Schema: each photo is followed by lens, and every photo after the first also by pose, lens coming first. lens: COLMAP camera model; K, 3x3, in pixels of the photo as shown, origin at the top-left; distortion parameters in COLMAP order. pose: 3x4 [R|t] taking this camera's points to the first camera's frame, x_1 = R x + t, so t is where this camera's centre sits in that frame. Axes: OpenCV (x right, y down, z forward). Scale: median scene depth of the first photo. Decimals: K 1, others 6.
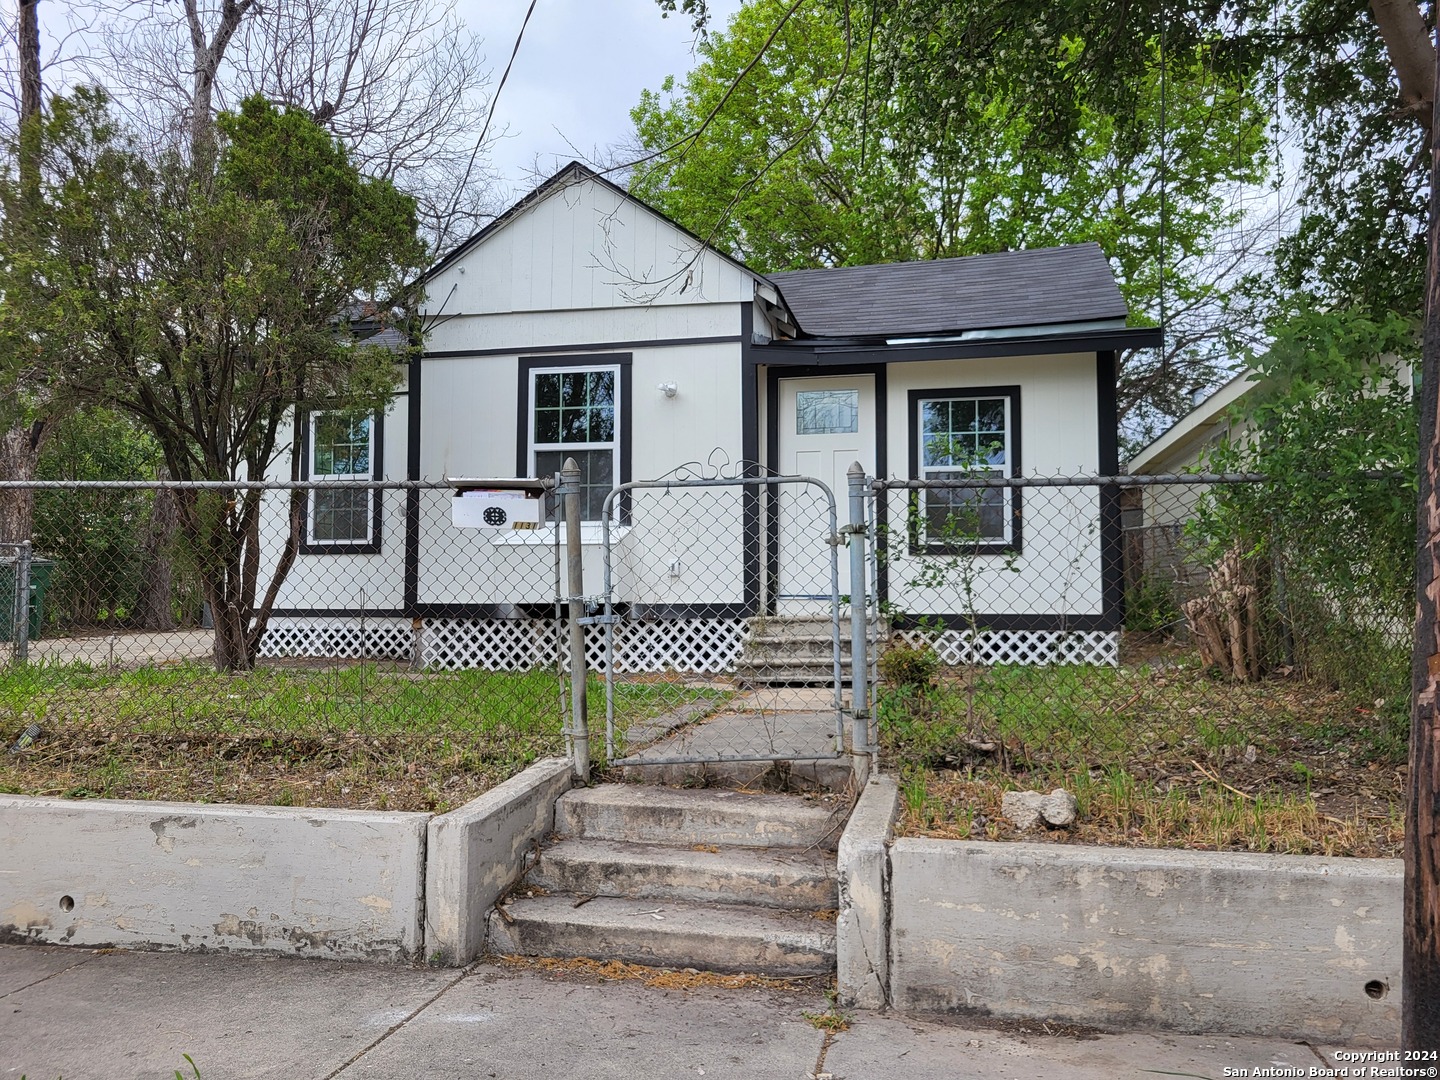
lens RADIAL K [[1098.4, 0, 751.8], [0, 1098.4, 538.7], [0, 0, 1]] dist [0.034085, -0.005194]
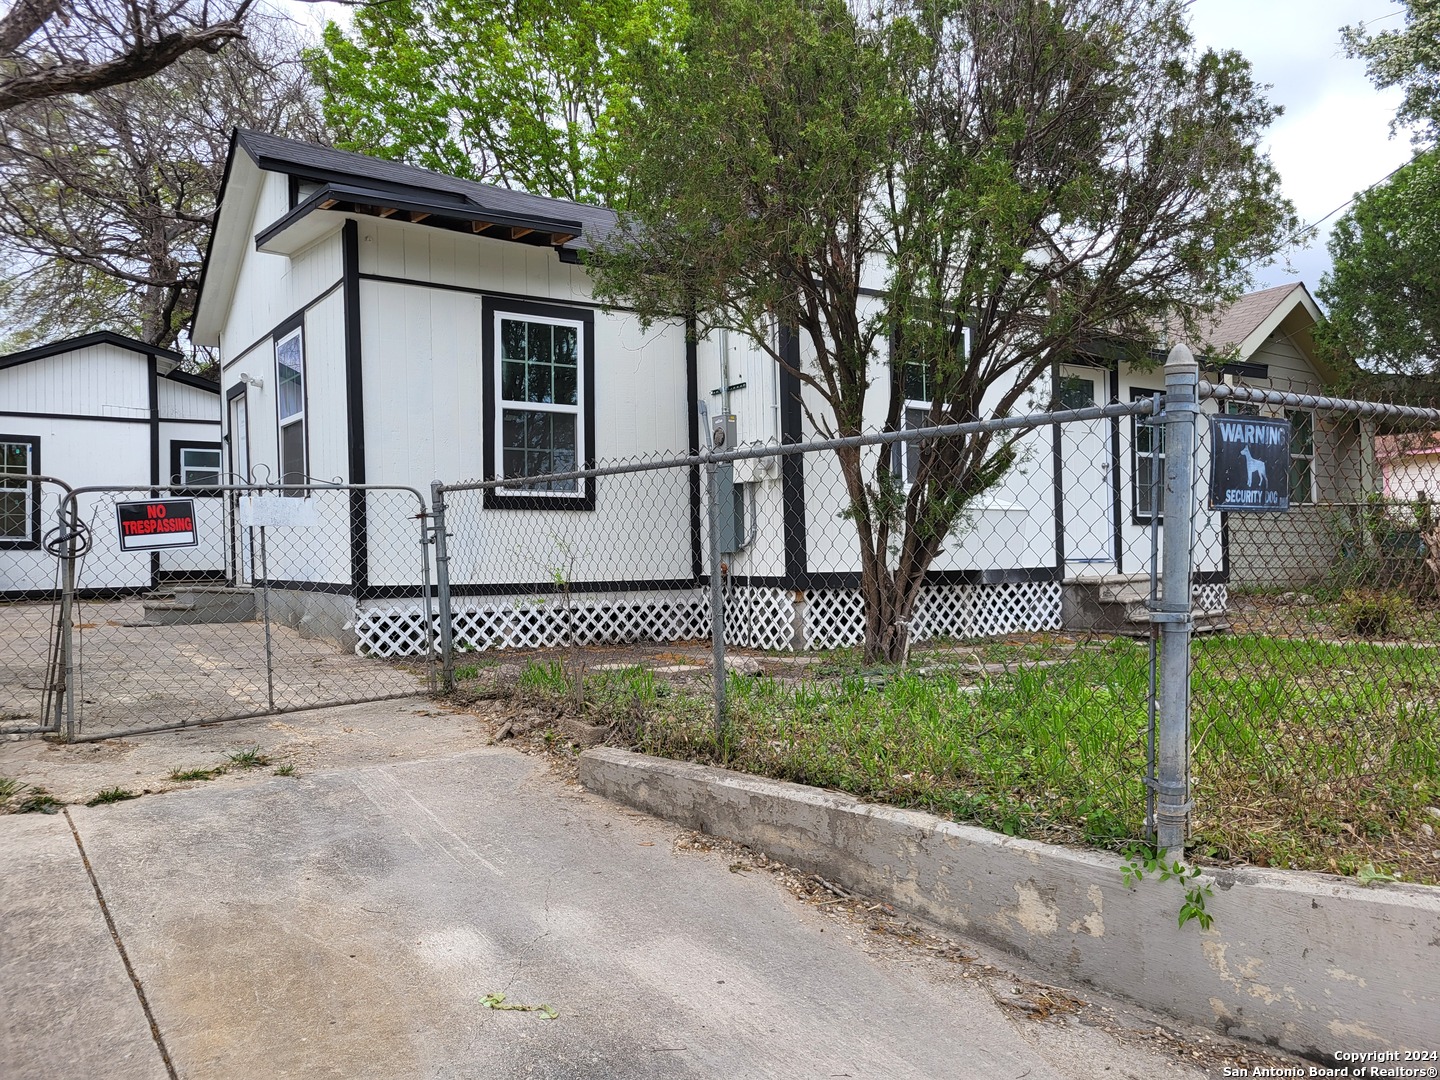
lens RADIAL K [[1074.4, 0, 720.5], [0, 1074.4, 534.5], [0, 0, 1]] dist [0.044531, -0.009041]
pose [[0.692153, 0.007439, 0.721712, -0.993324], [-0.029245, 0.999415, 0.017745, 0.016997], [-0.721158, -0.033389, 0.691966, 0.492745]]
